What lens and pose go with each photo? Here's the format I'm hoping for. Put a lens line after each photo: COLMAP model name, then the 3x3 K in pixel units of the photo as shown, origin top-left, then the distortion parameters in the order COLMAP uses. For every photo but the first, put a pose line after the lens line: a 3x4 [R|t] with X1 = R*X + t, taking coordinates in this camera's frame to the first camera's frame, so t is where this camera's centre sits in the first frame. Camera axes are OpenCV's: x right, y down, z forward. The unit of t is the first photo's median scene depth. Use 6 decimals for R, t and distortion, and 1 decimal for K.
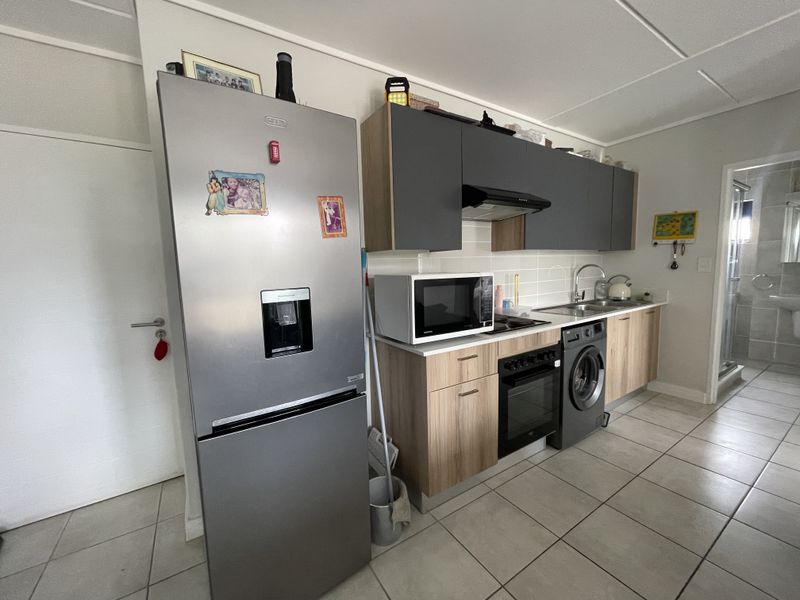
lens RADIAL K [[321.3, 0, 397.4], [0, 321.3, 300.5], [0, 0, 1]] dist [-0.008501, 0.000284]
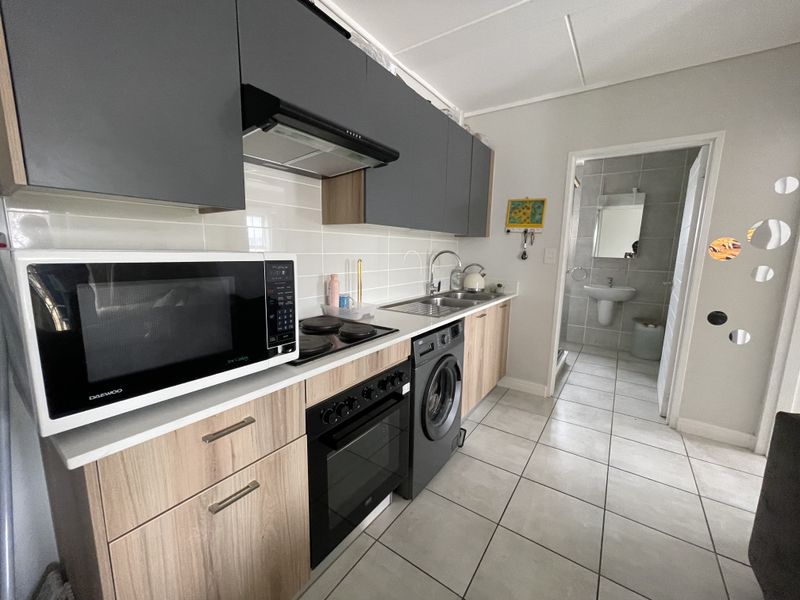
lens RADIAL K [[321.3, 0, 397.4], [0, 321.3, 300.5], [0, 0, 1]] dist [-0.008501, 0.000284]
pose [[0.921715, -0.014974, 0.387578, 0.178020], [-0.004789, 0.998739, 0.049977, -0.026653], [-0.387838, -0.047921, 0.920481, 0.310798]]
